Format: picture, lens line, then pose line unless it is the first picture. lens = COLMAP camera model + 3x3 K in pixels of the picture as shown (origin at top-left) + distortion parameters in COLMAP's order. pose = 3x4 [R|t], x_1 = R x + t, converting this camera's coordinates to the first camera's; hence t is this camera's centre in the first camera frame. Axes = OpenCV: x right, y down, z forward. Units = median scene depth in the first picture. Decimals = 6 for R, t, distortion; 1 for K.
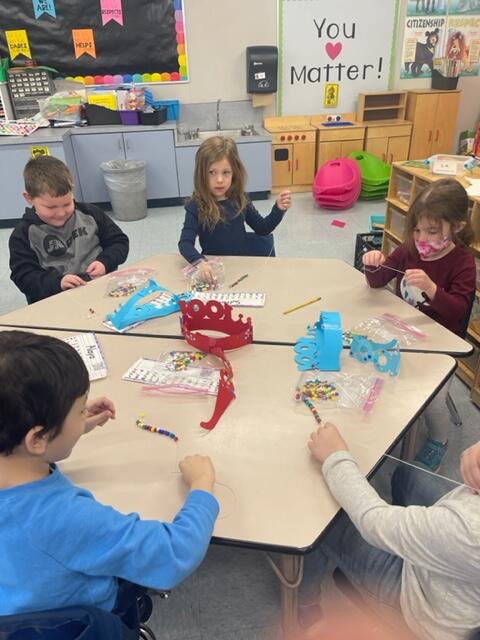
lens RADIAL K [[487.8, 0, 239.2], [0, 487.8, 325.0], [0, 0, 1]] dist [0.009852, -0.041422]
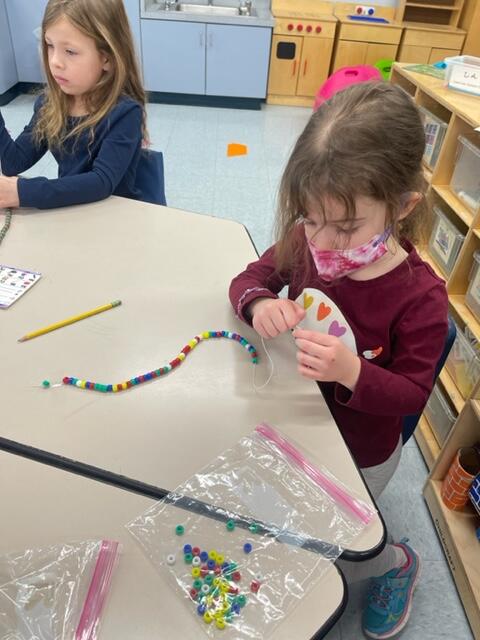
lens RADIAL K [[487.8, 0, 260.0], [0, 487.8, 342.6], [0, 0, 1]] dist [0.009852, -0.041422]
pose [[0.991157, 0.131683, 0.016368, 0.093156], [-0.132402, 0.973191, 0.188066, -0.044228], [0.008836, -0.188570, 0.982020, 0.172012]]
